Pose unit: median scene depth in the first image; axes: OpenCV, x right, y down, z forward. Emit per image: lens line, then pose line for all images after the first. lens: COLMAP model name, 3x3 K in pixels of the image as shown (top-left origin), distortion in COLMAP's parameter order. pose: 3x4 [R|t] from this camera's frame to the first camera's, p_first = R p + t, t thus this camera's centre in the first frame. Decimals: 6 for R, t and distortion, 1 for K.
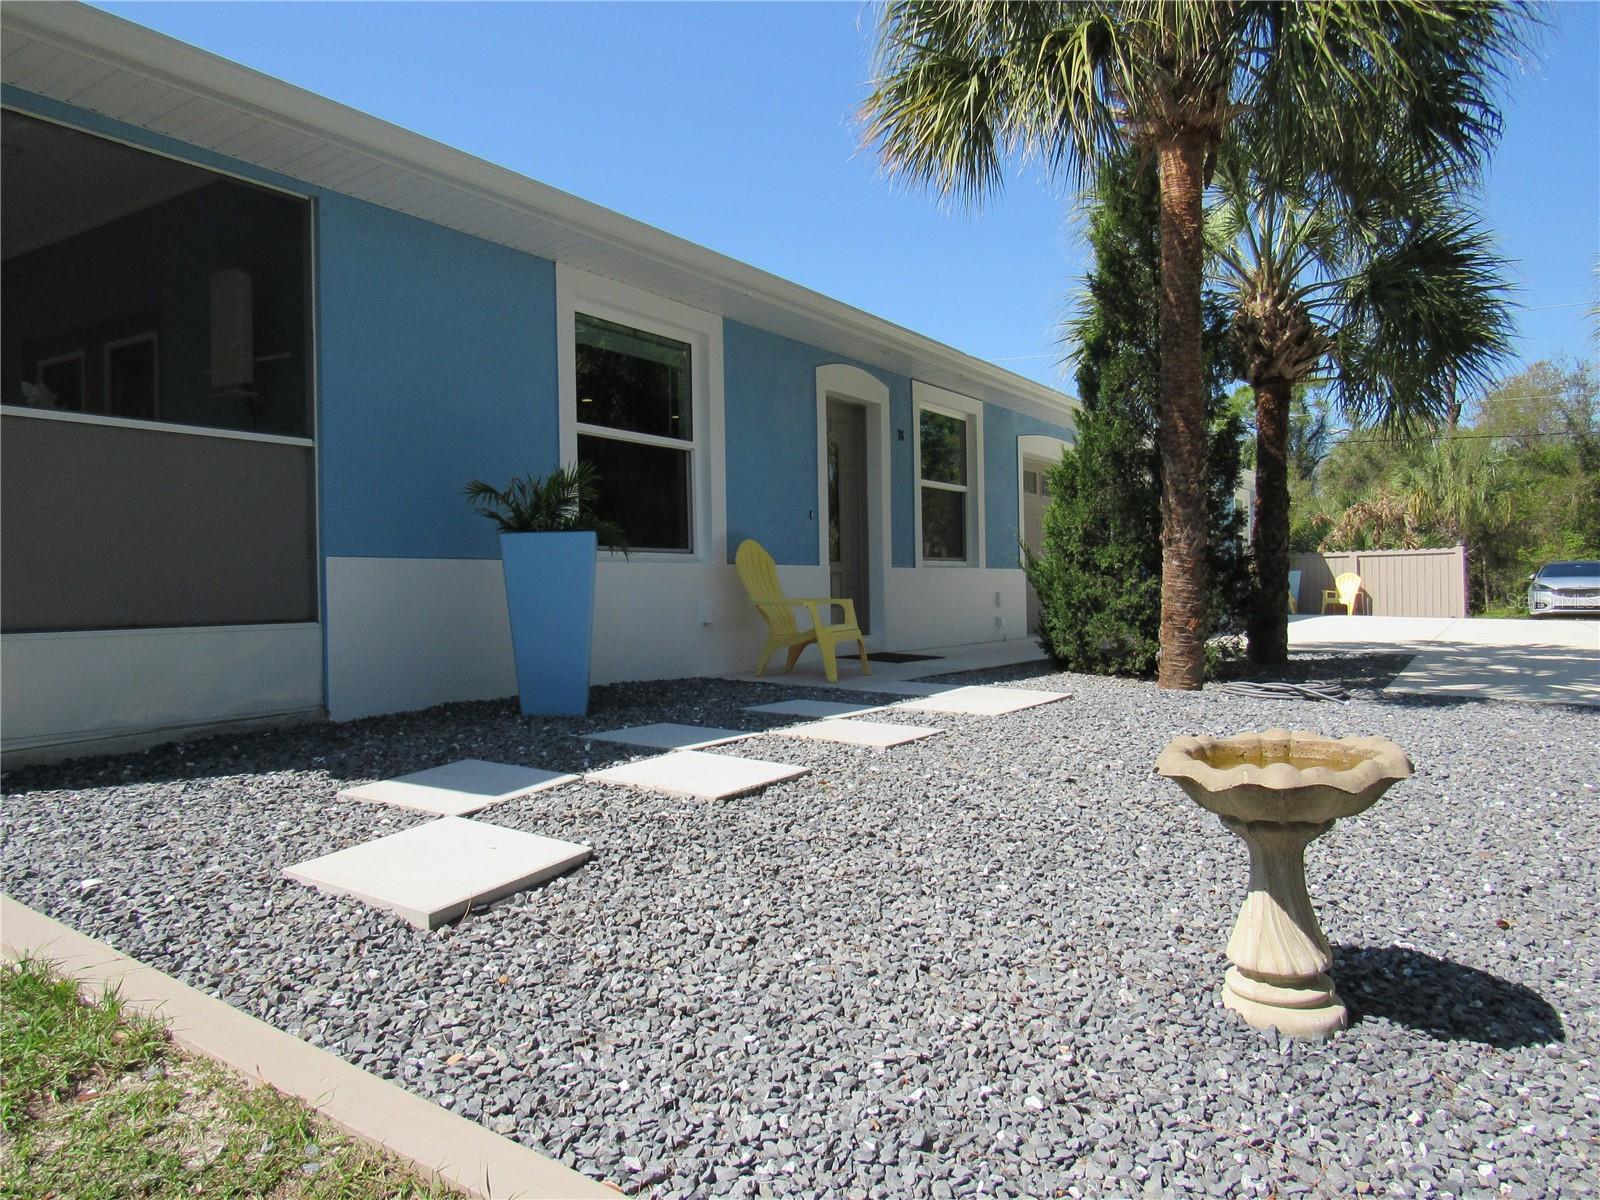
lens RADIAL K [[1140.8, 0, 808.9], [0, 1140.8, 598.7], [0, 0, 1]] dist [-0.034904, 0.013888]
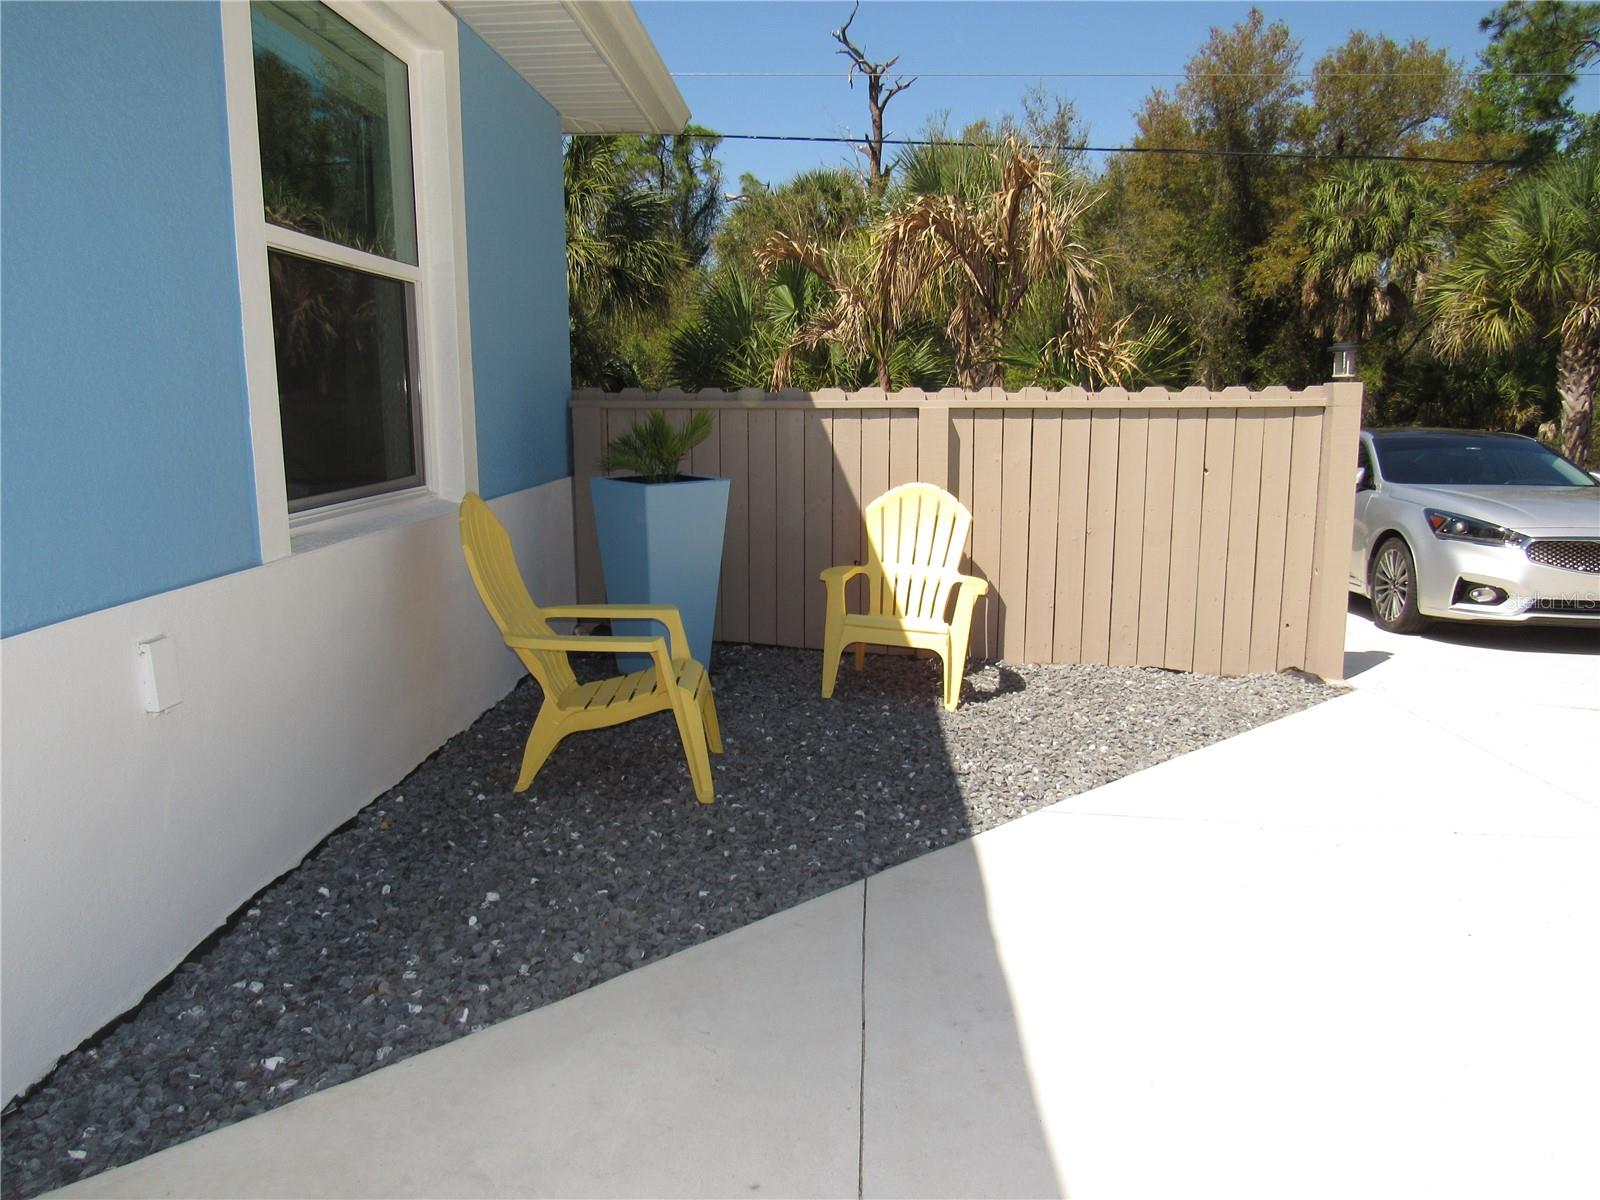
lens RADIAL K [[1140.8, 0, 801.7], [0, 1140.8, 600.1], [0, 0, 1]] dist [-0.034904, 0.013888]
pose [[0.871508, -0.070137, 0.485339, 1.149486], [-0.011510, 0.986521, 0.163231, -0.124625], [-0.490246, -0.147843, 0.858954, 2.716715]]
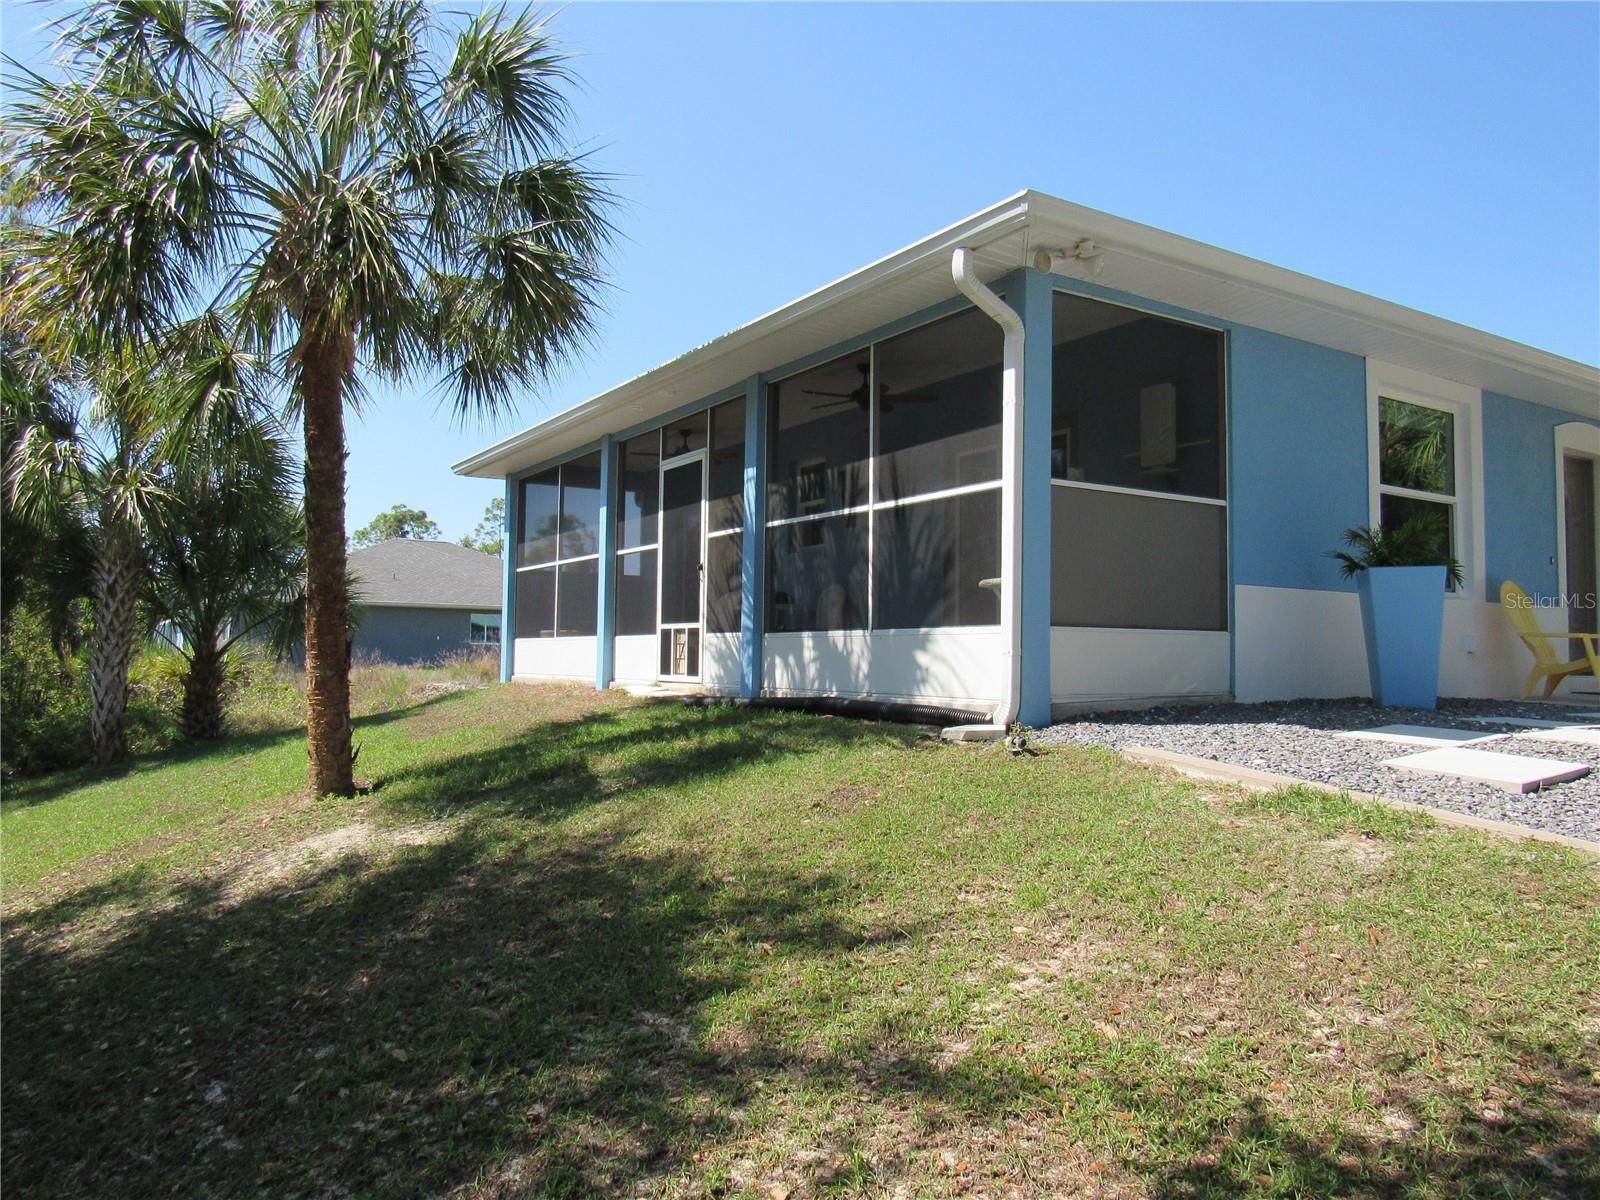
lens RADIAL K [[1140.8, 0, 794.6], [0, 1140.8, 606.4], [0, 0, 1]] dist [-0.034904, 0.013888]
pose [[0.900280, 0.007060, -0.435255, -0.240670], [-0.029828, 0.998519, -0.045500, 0.054700], [0.434289, 0.053945, 0.899157, -0.381577]]
